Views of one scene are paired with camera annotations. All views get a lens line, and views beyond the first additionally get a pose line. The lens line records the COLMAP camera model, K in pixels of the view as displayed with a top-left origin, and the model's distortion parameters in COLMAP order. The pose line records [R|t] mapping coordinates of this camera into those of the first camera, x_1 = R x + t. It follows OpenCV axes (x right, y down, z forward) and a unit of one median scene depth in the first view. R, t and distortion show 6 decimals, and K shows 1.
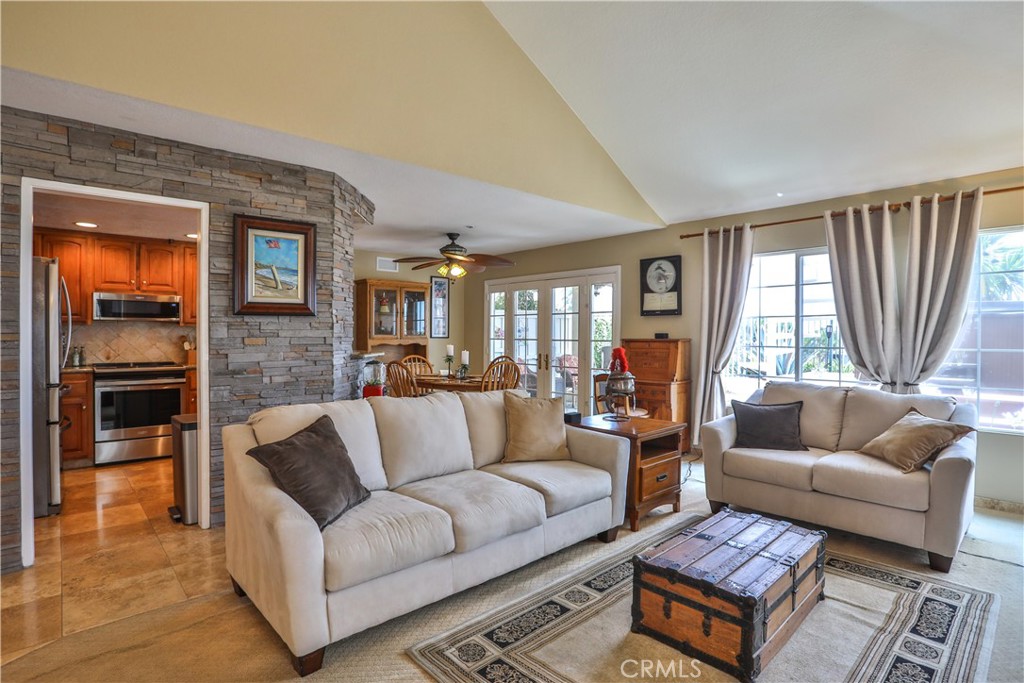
lens RADIAL K [[522.7, 0, 503.9], [0, 522.7, 337.4], [0, 0, 1]] dist [-0.058055, 0.016855]
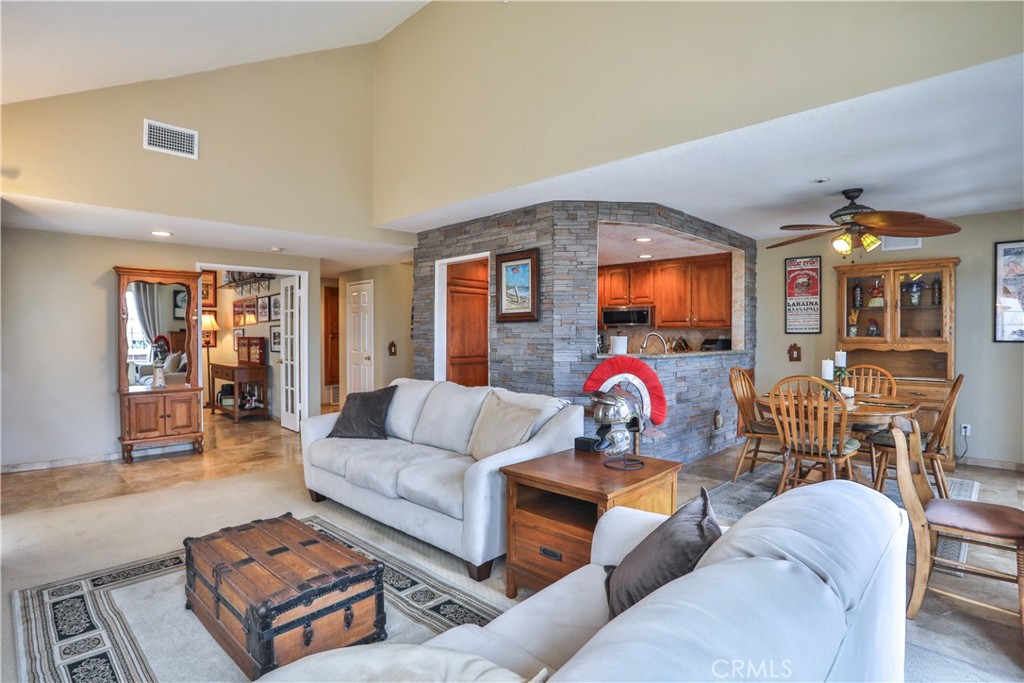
lens RADIAL K [[522.7, 0, 508.3], [0, 522.7, 337.0], [0, 0, 1]] dist [-0.058055, 0.016855]
pose [[0.080253, 0.001506, -0.996773, 0.868377], [-0.007125, 0.999974, 0.000937, -0.003580], [0.996749, 0.007027, 0.080262, 0.804397]]
